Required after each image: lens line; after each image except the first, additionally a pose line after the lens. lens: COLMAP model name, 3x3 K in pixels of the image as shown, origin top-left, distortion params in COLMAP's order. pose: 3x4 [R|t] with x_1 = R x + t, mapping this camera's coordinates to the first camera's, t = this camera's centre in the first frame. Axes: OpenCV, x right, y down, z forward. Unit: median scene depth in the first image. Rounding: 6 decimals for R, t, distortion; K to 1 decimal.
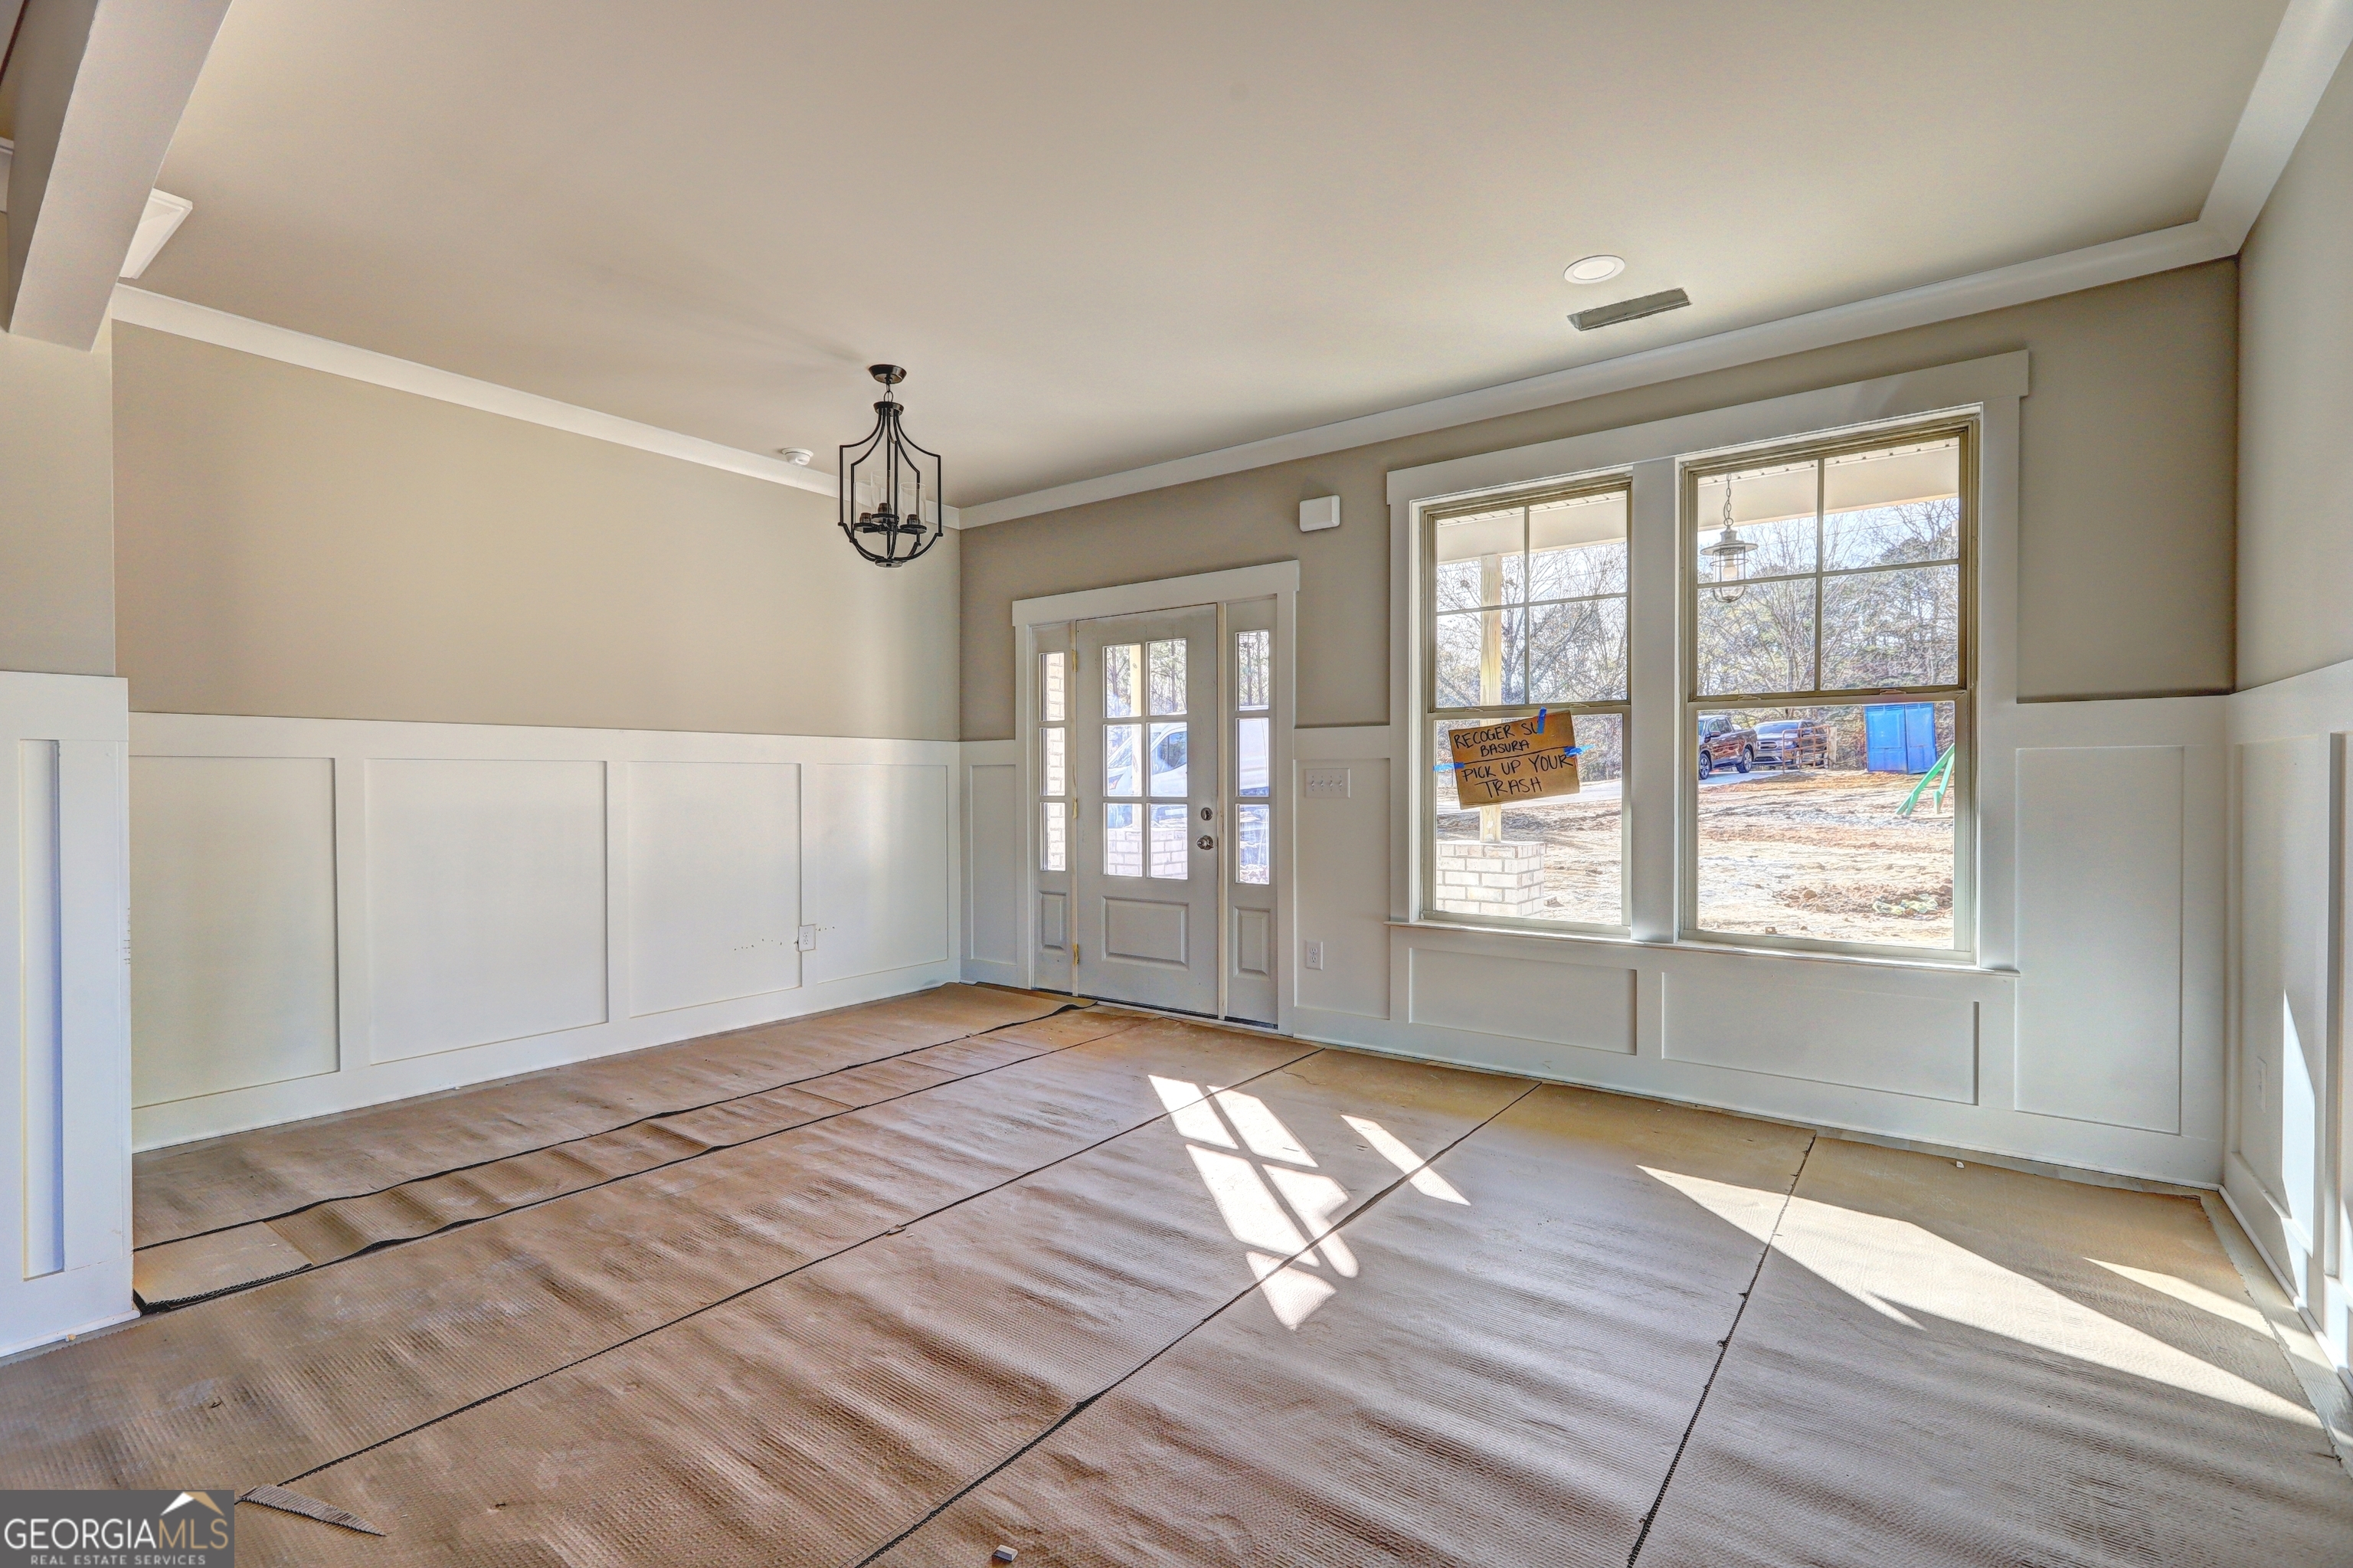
lens RADIAL K [[1053.9, 0, 1176.5], [0, 1053.9, 784.0], [0, 0, 1]] dist [-0.002547, 0.001066]
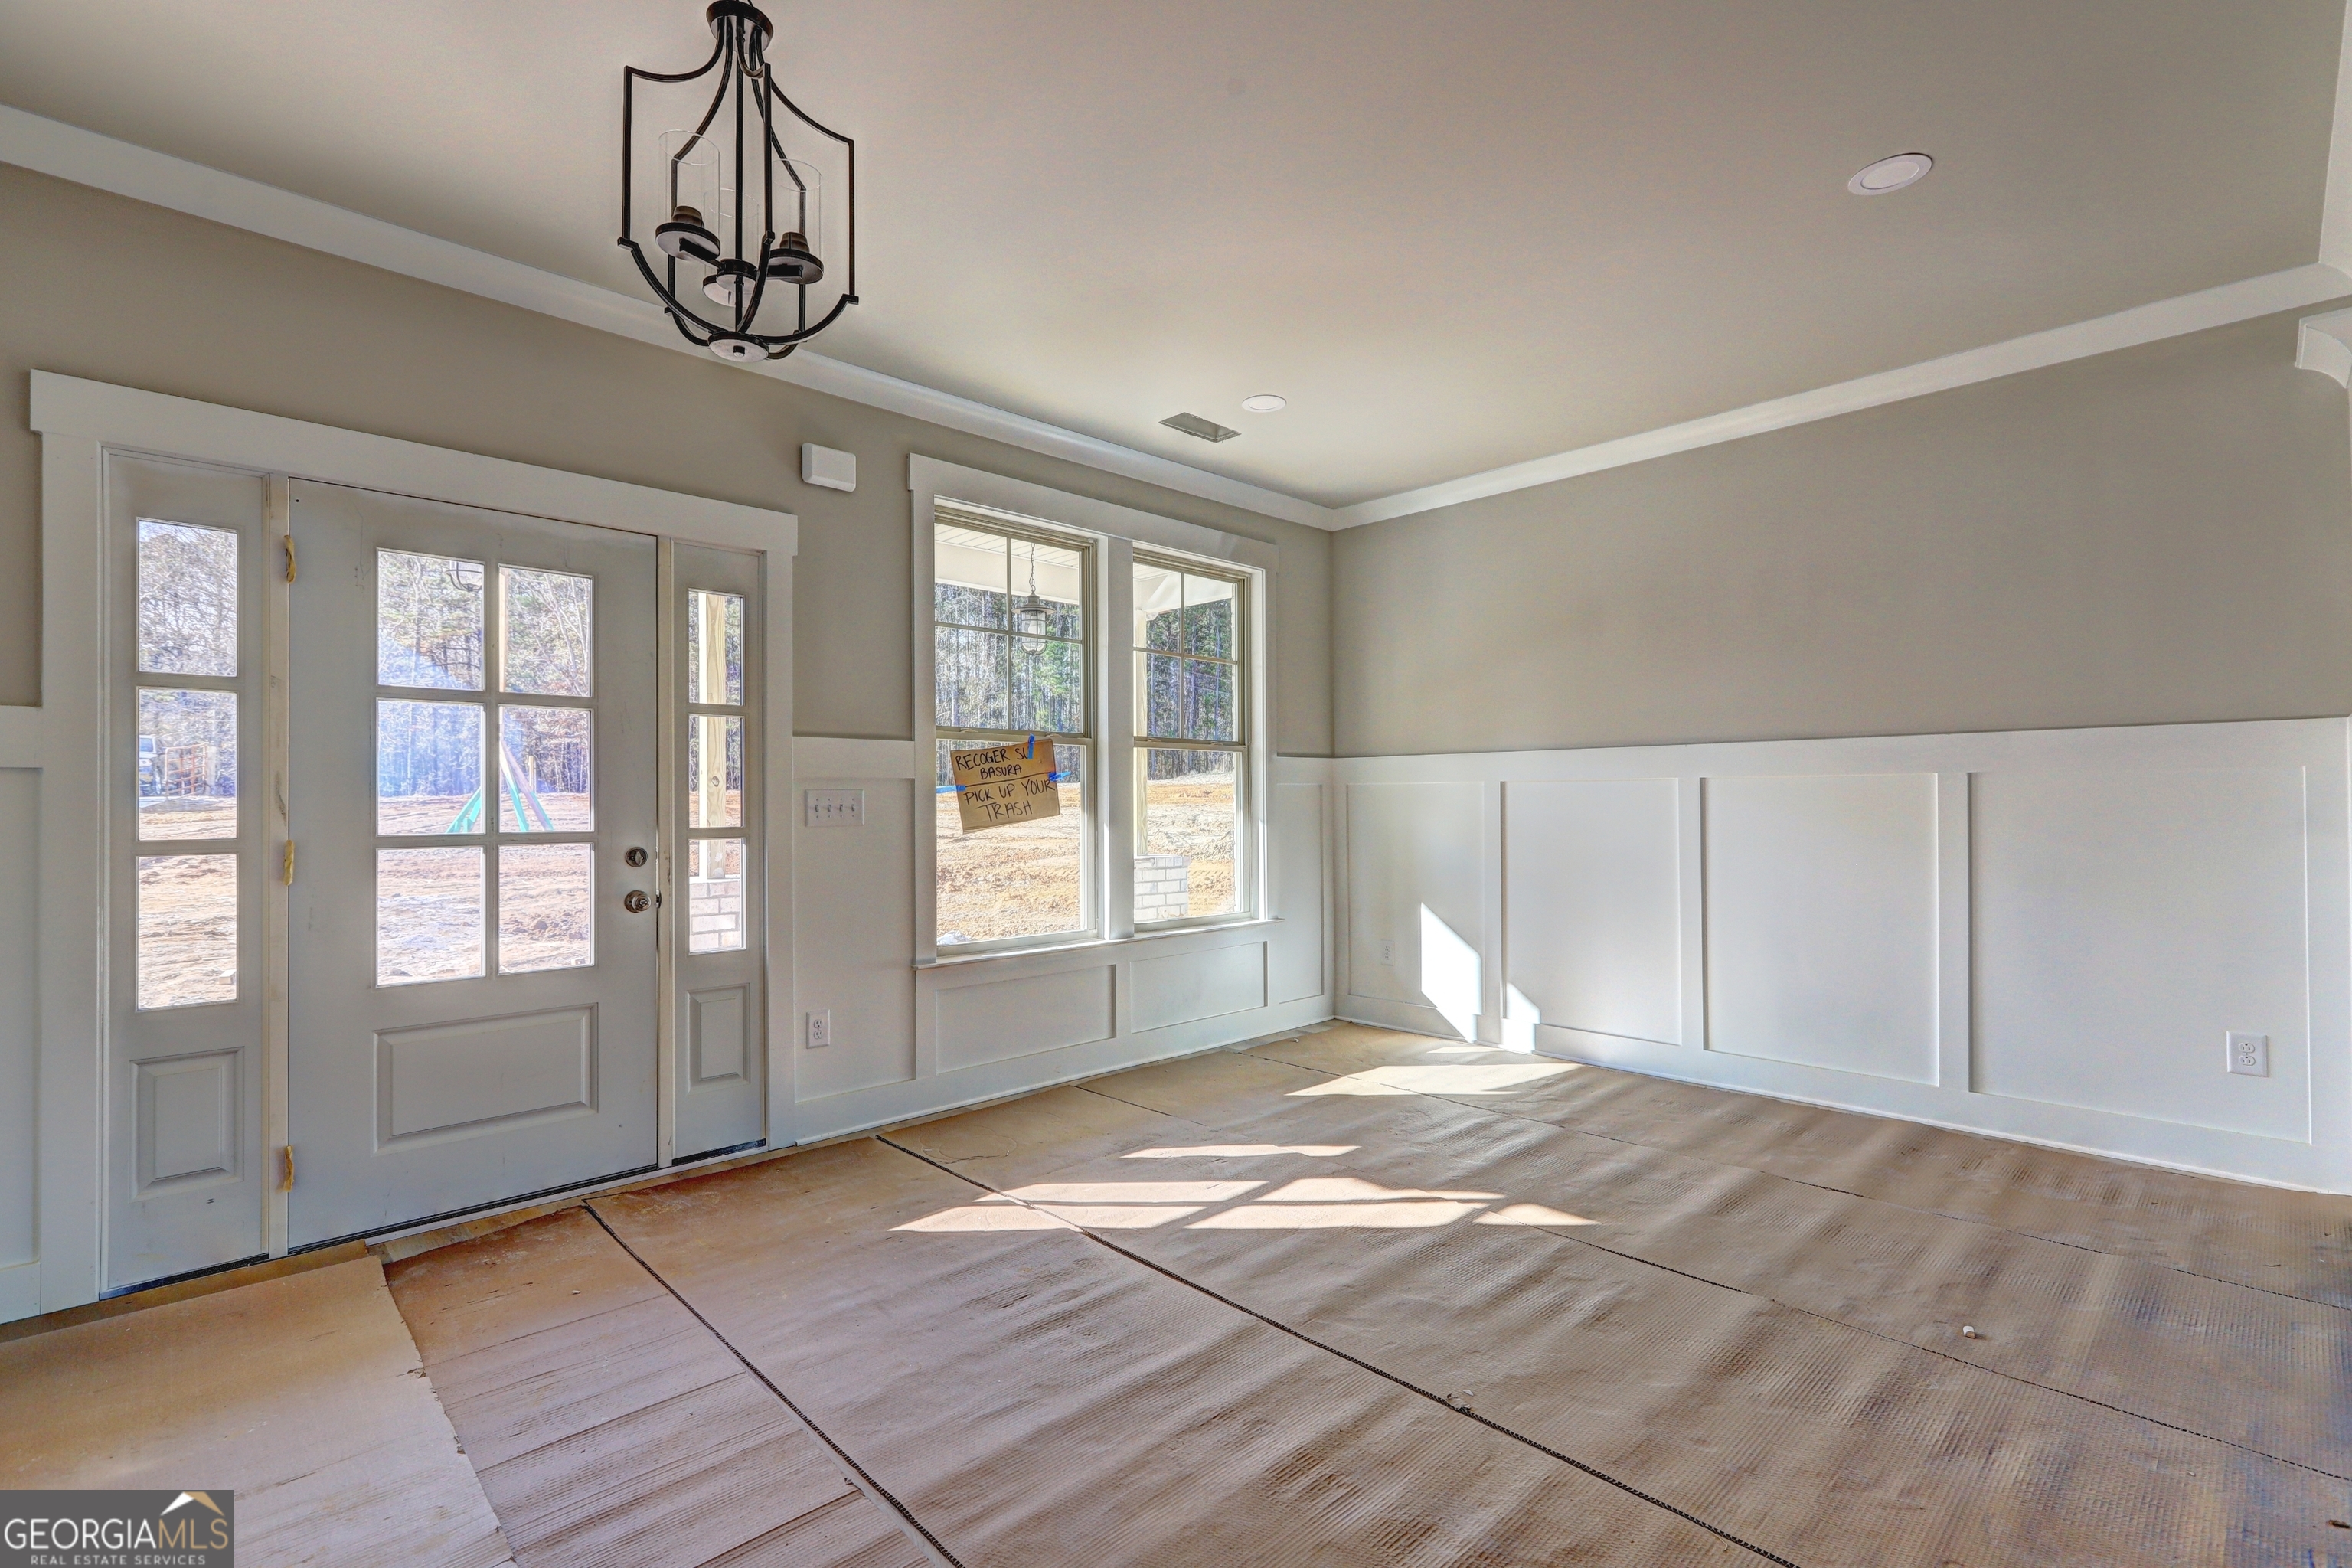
lens RADIAL K [[1053.5, 0, 1176.0], [0, 1053.5, 784.0], [0, 0, 1]] dist [-0.002547, 0.001066]
pose [[0.161330, 0.020131, 0.986695, -0.668769], [0.007825, 0.999734, -0.021677, 0.000966], [-0.986869, 0.011218, 0.161130, 0.689489]]
